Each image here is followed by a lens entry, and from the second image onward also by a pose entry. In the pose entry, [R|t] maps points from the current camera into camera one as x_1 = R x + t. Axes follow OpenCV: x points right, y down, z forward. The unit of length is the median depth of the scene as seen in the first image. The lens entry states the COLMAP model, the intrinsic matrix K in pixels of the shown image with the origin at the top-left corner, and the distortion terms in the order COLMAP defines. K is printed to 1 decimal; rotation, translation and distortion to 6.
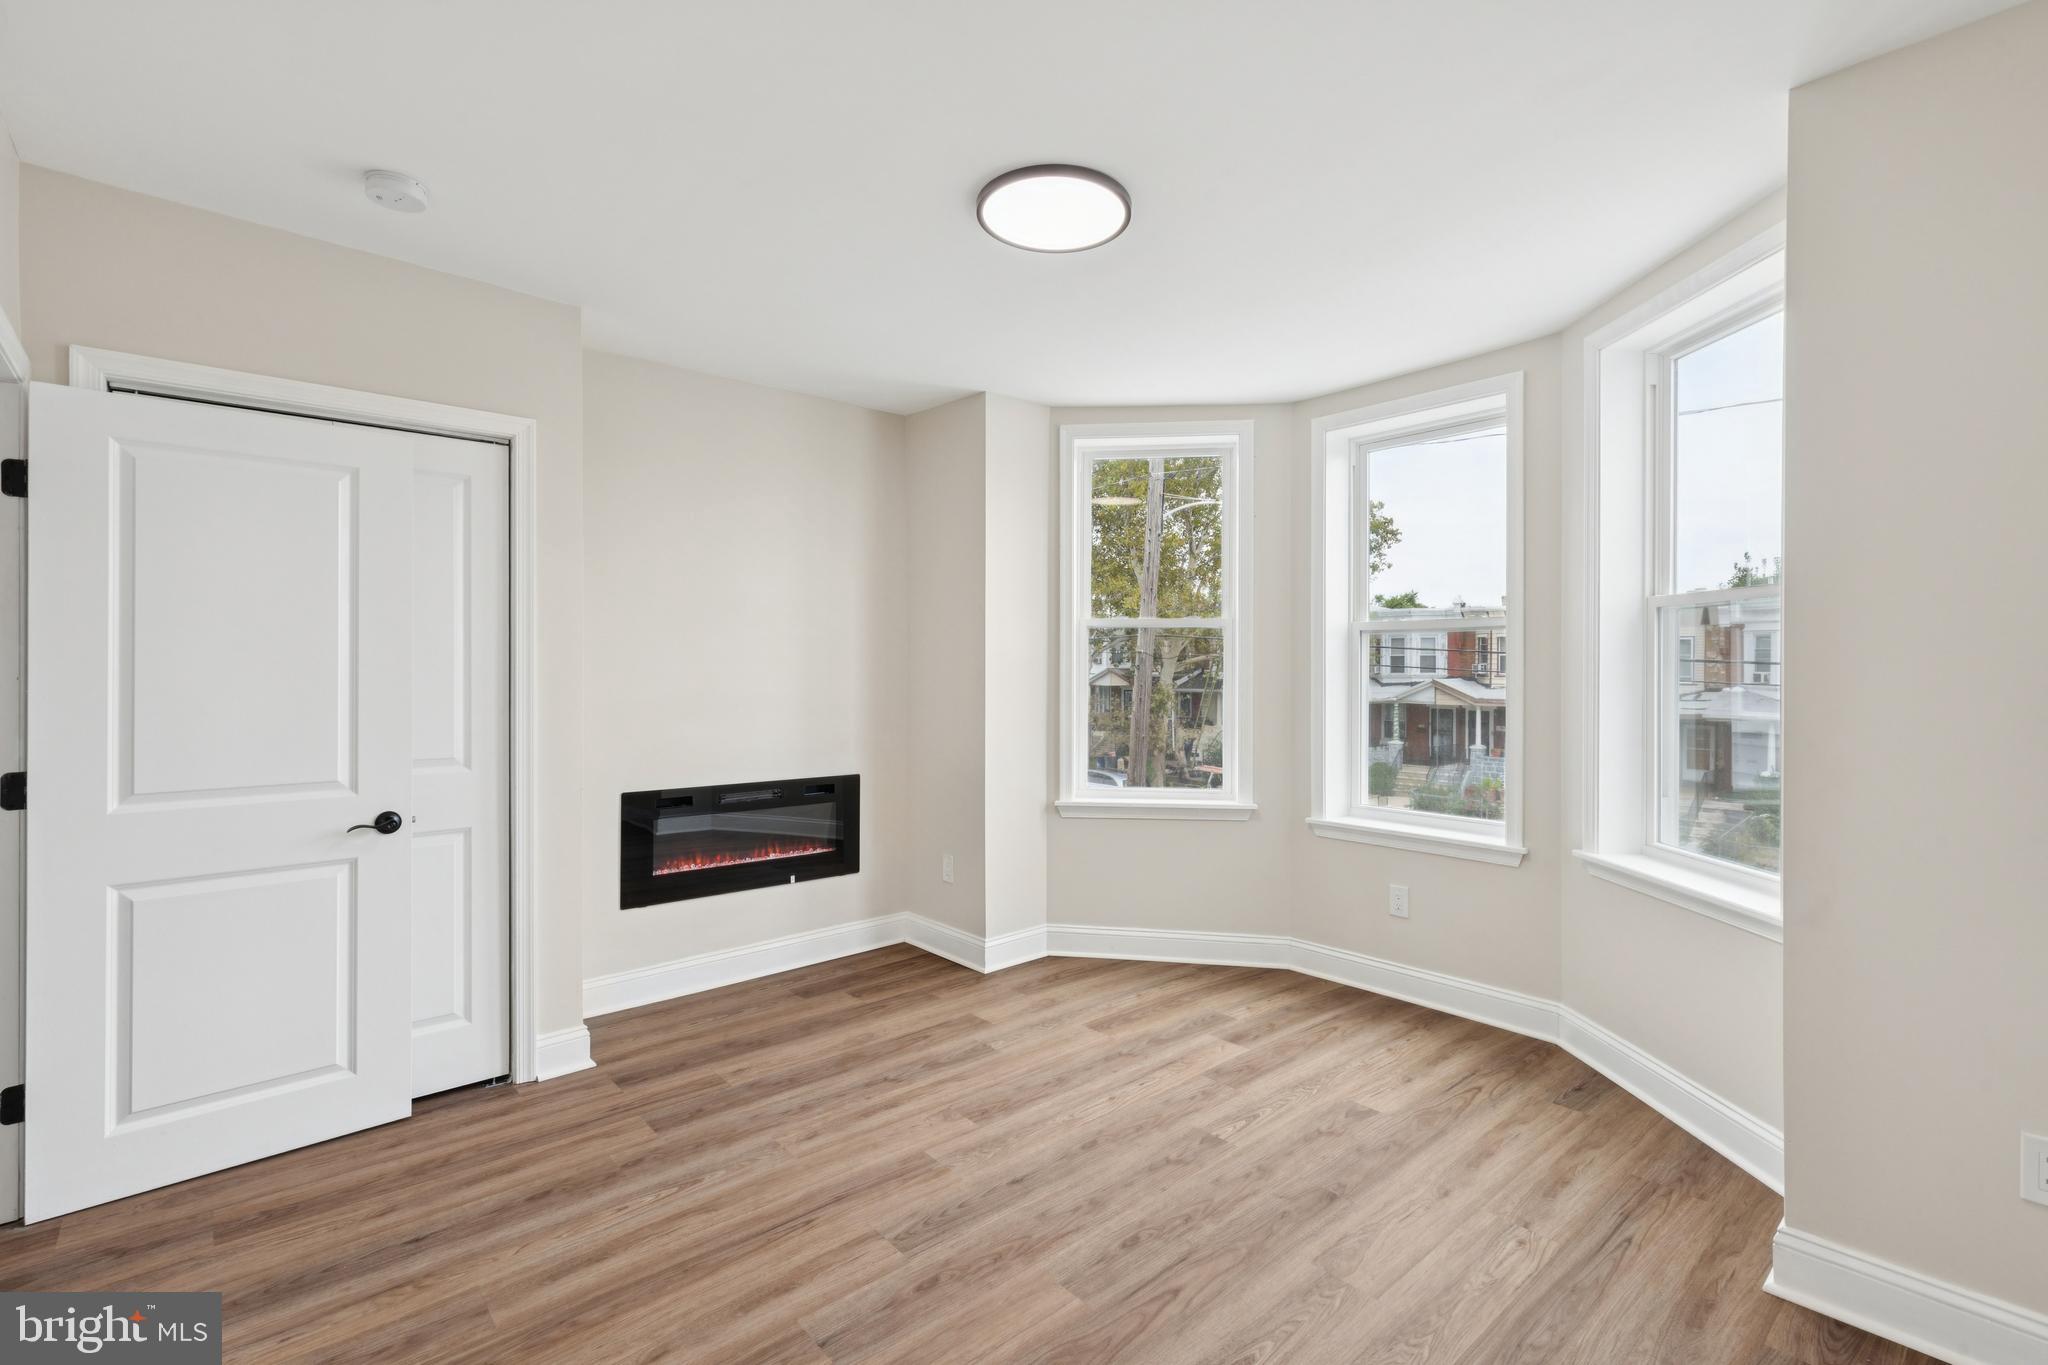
lens RADIAL K [[932.1, 0, 1007.8], [0, 932.1, 674.4], [0, 0, 1]] dist [0.009028, -0.000866]
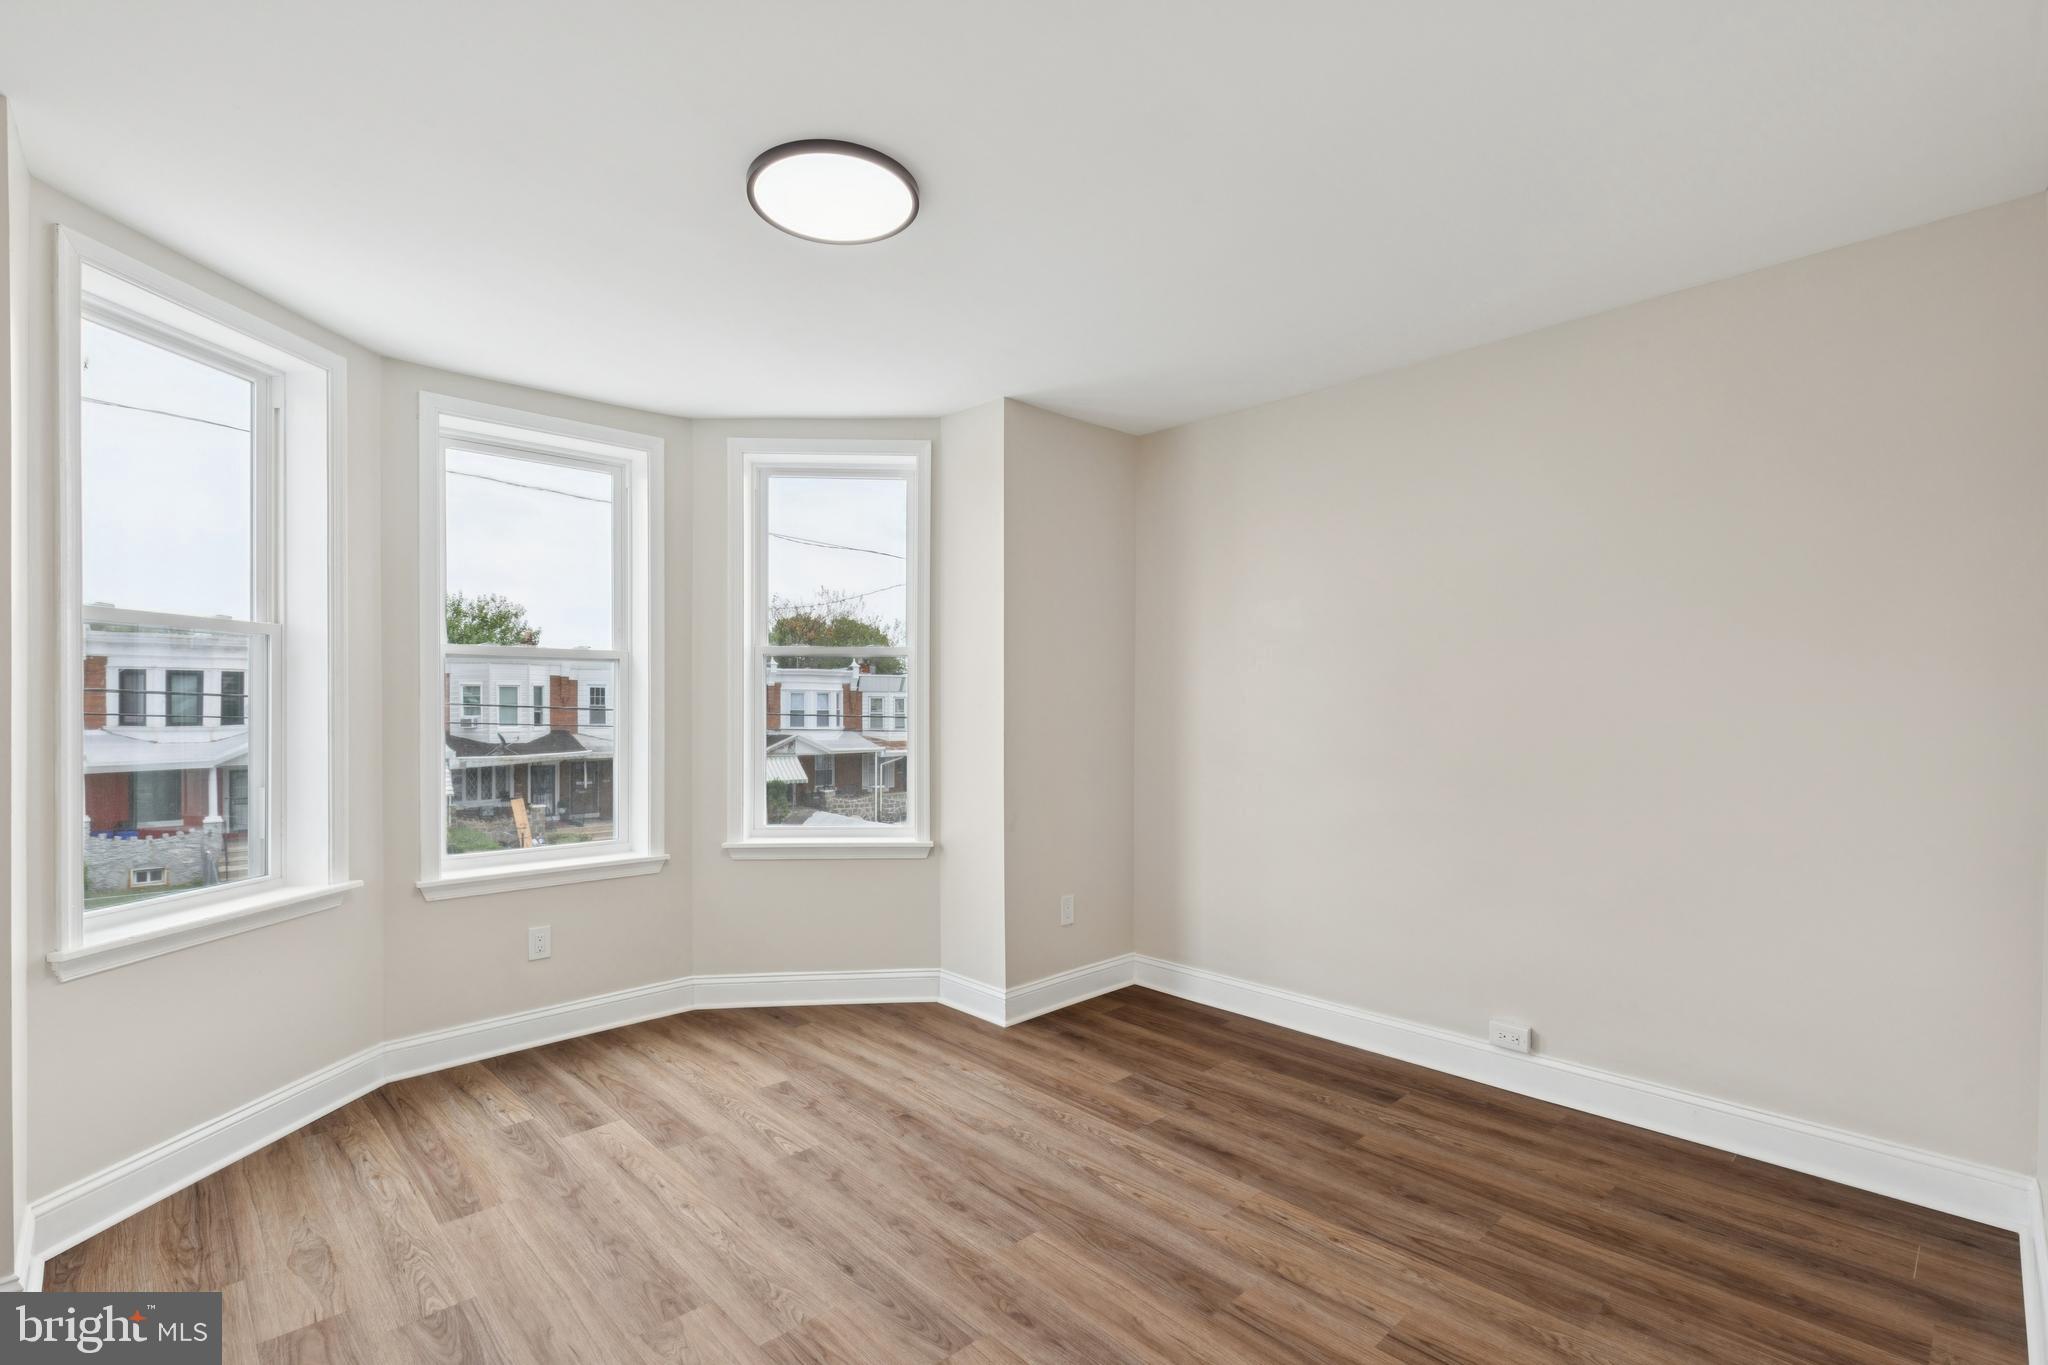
lens RADIAL K [[932.1, 0, 1038.7], [0, 932.1, 698.8], [0, 0, 1]] dist [0.009028, -0.000866]
pose [[-0.064595, 0.003722, 0.997905, -0.745330], [0.004795, 0.999983, -0.003420, -0.002095], [-0.997900, 0.004564, -0.064612, 0.720143]]
